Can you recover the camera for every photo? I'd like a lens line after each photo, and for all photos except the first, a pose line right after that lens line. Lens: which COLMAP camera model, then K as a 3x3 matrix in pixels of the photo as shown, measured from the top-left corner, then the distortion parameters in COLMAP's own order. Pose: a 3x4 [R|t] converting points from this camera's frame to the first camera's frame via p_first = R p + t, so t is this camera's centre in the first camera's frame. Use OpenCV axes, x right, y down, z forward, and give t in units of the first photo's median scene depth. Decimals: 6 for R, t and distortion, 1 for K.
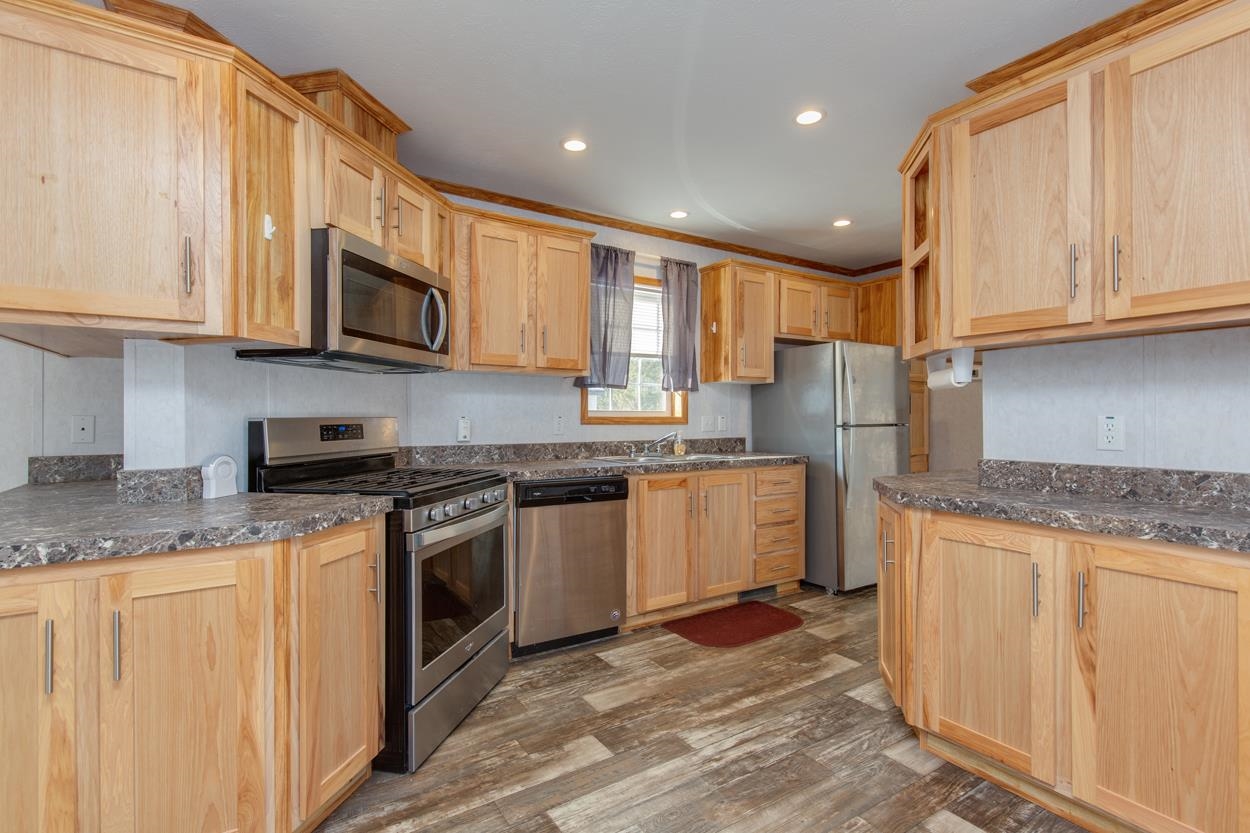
lens RADIAL K [[572.1, 0, 631.9], [0, 572.1, 417.8], [0, 0, 1]] dist [0.009869, -0.002758]
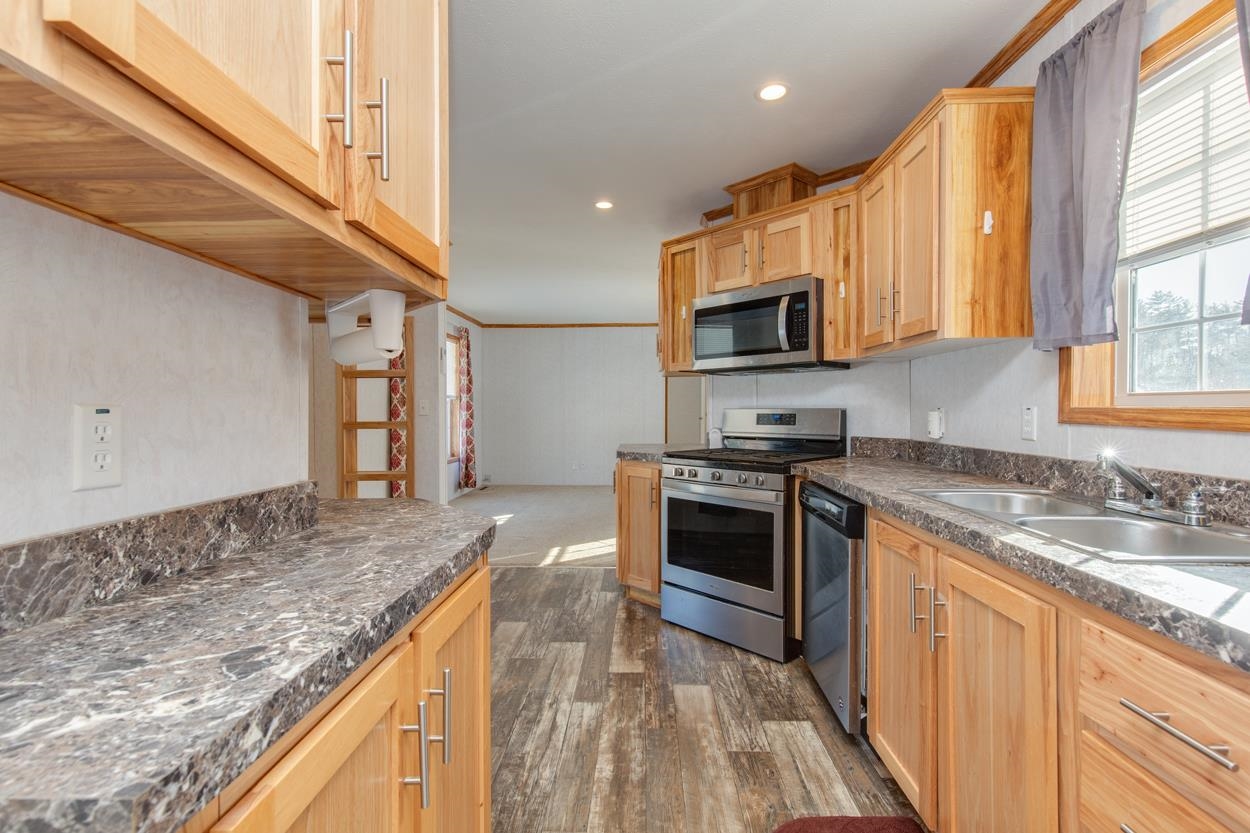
lens RADIAL K [[572.1, 0, 615.6], [0, 572.1, 413.4], [0, 0, 1]] dist [0.009869, -0.002758]
pose [[-0.583752, 0.011960, -0.811844, 0.885864], [0.003621, 0.999920, 0.012127, -0.007259], [0.811924, 0.004139, -0.583748, 1.564506]]
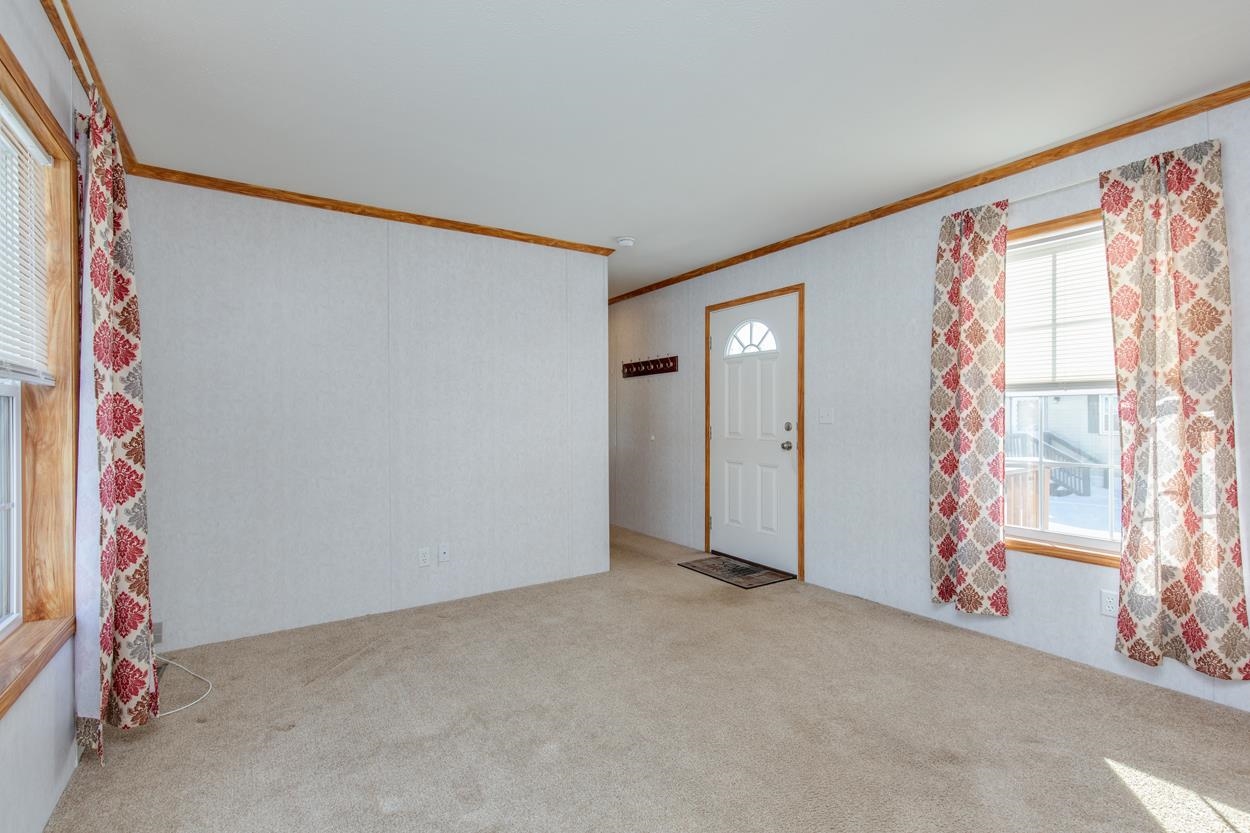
lens RADIAL K [[572.1, 0, 617.0], [0, 572.1, 417.8], [0, 0, 1]] dist [0.009869, -0.002758]
pose [[0.001049, 0.001969, -0.999998, -0.445670], [0.007126, 0.999973, 0.001976, -0.002624], [0.999974, -0.007128, 0.001035, -0.323725]]
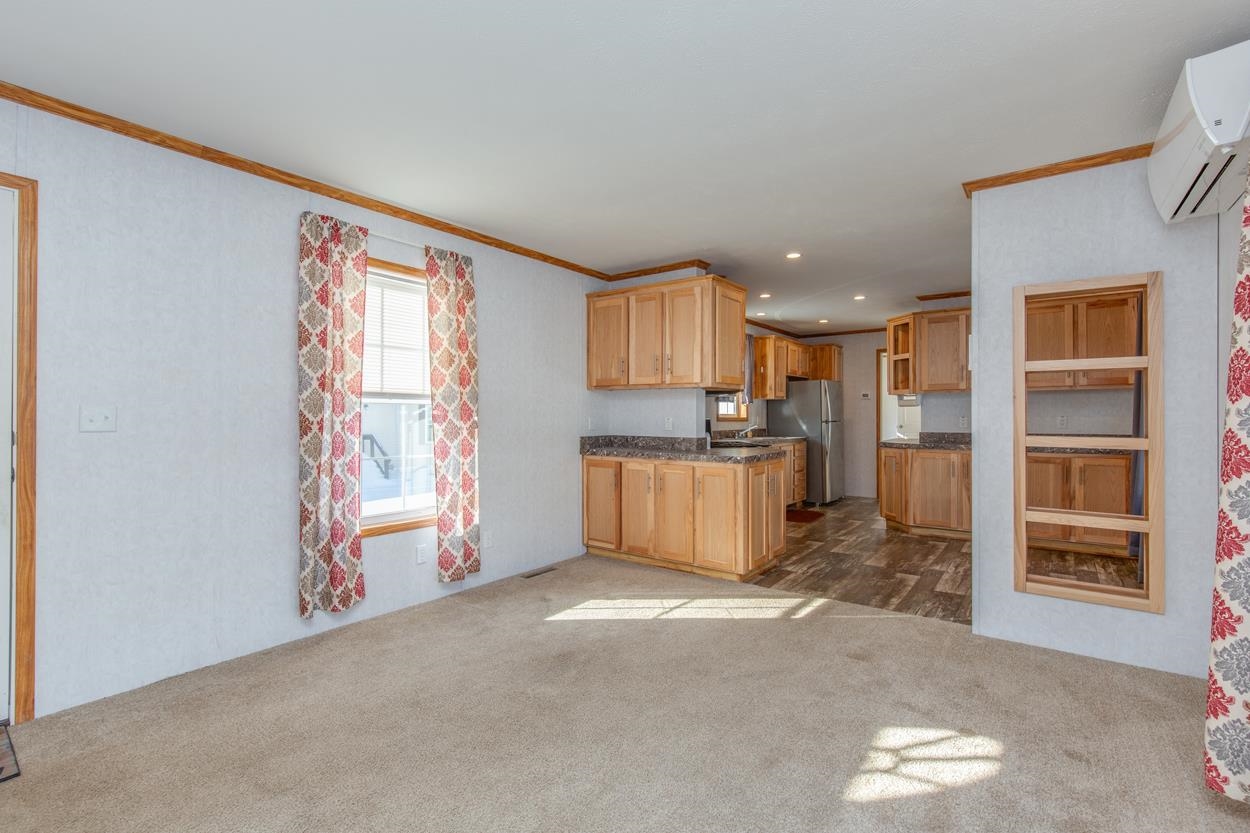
lens RADIAL K [[572.1, 0, 634.5], [0, 572.1, 415.7], [0, 0, 1]] dist [0.009869, -0.002758]
pose [[0.932513, -0.001660, 0.361133, -1.604841], [0.004369, 0.999968, -0.006686, 0.005506], [-0.361110, 0.007812, 0.932490, -1.035063]]
